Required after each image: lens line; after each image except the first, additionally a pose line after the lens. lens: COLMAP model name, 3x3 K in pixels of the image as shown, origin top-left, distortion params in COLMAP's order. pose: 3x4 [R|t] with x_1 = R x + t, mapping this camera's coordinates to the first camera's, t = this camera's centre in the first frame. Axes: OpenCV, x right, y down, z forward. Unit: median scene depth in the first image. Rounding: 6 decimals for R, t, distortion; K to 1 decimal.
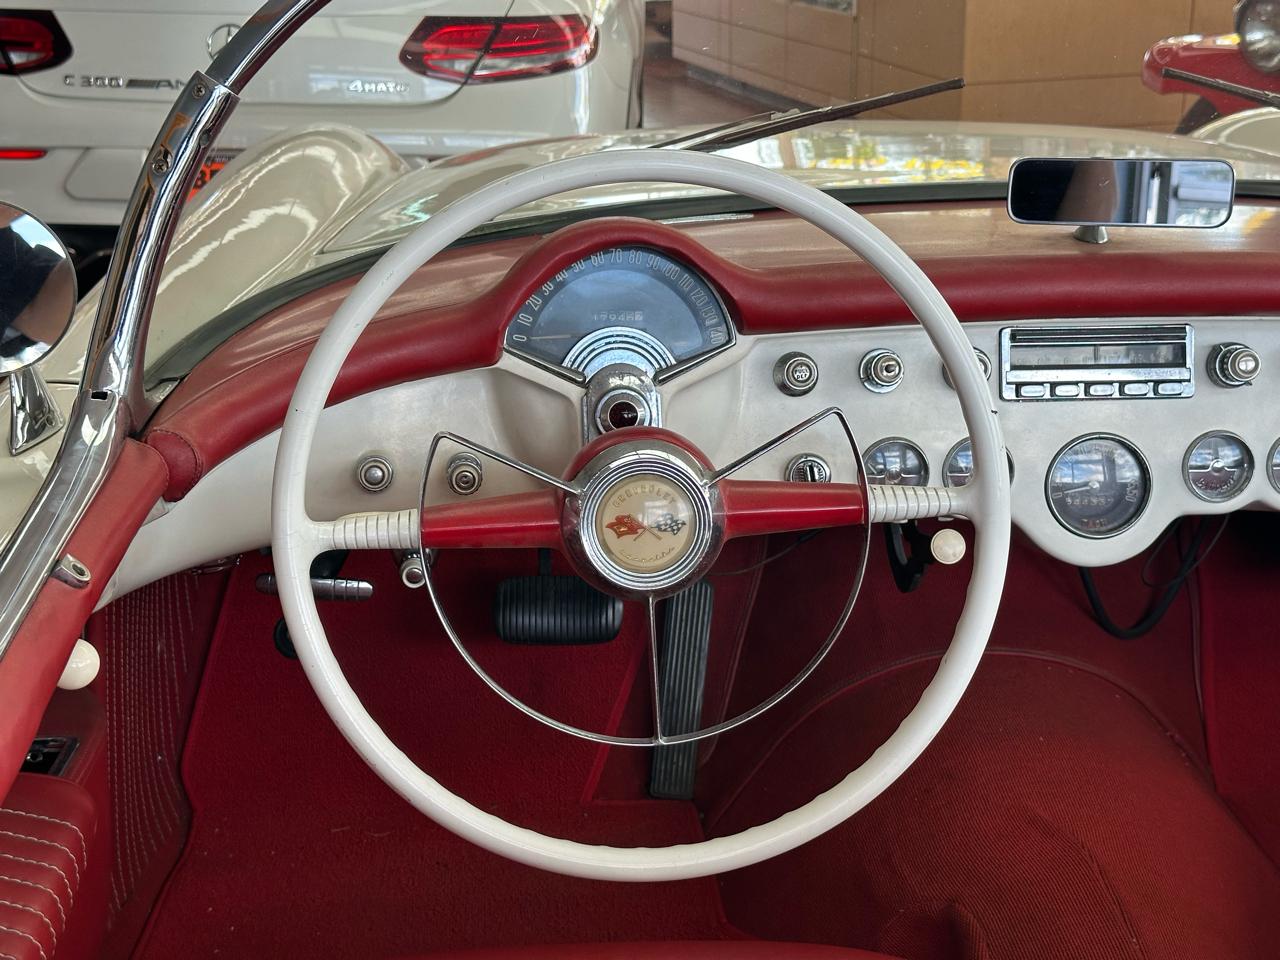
lens RADIAL K [[1822.7, 0, 631.4], [0, 1822.7, 479.4], [0, 0, 1]] dist [0.212422, -0.493674]
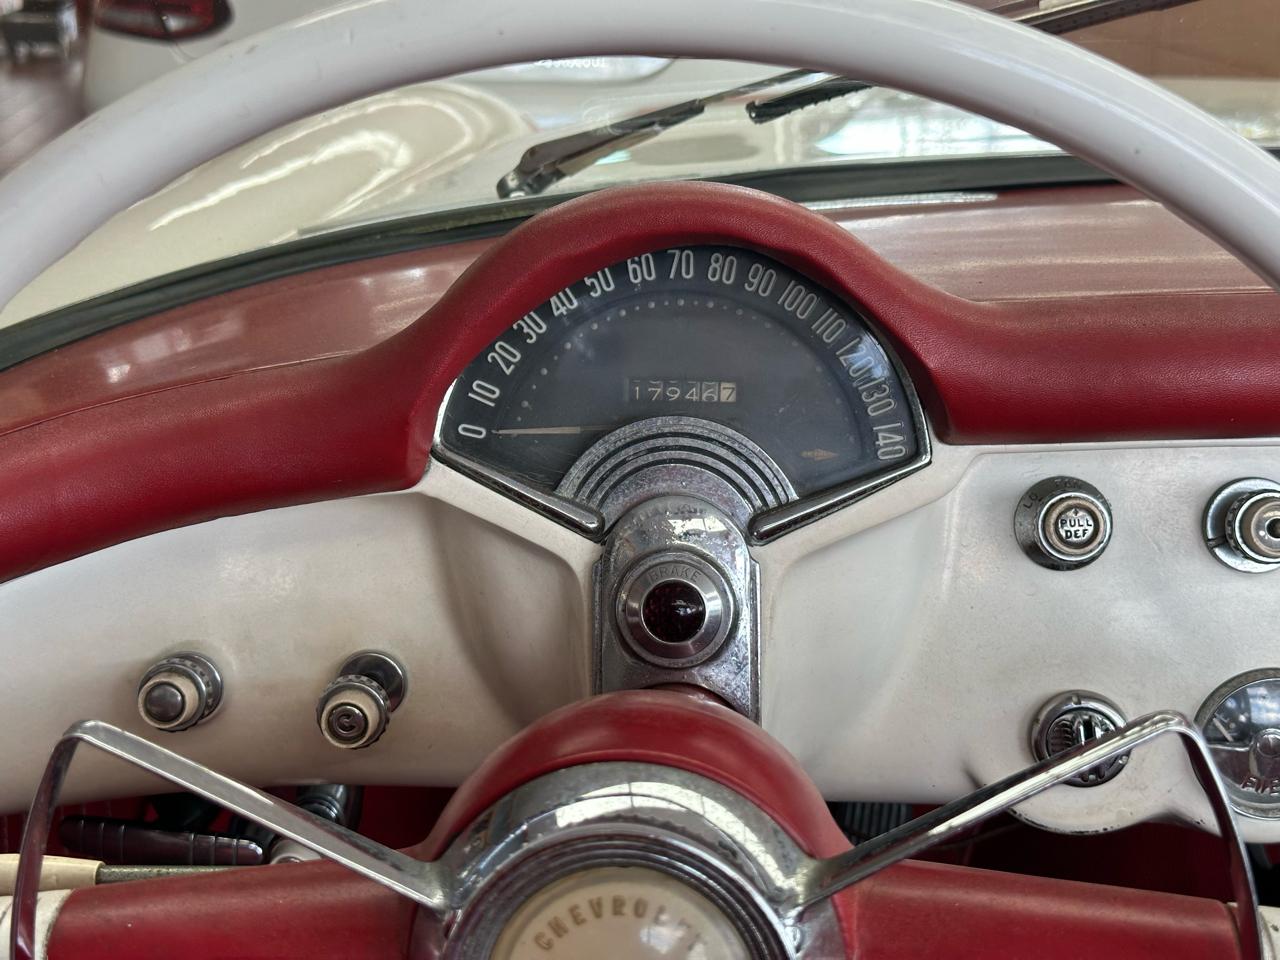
lens RADIAL K [[1822.7, 0, 631.4], [0, 1822.7, 479.4], [0, 0, 1]] dist [0.212422, -0.493674]
pose [[0.989756, 0.043215, -0.136070, 0.045447], [-0.043582, 0.999050, 0.000282, -0.066698], [0.135953, 0.005651, 0.990699, 0.532560]]
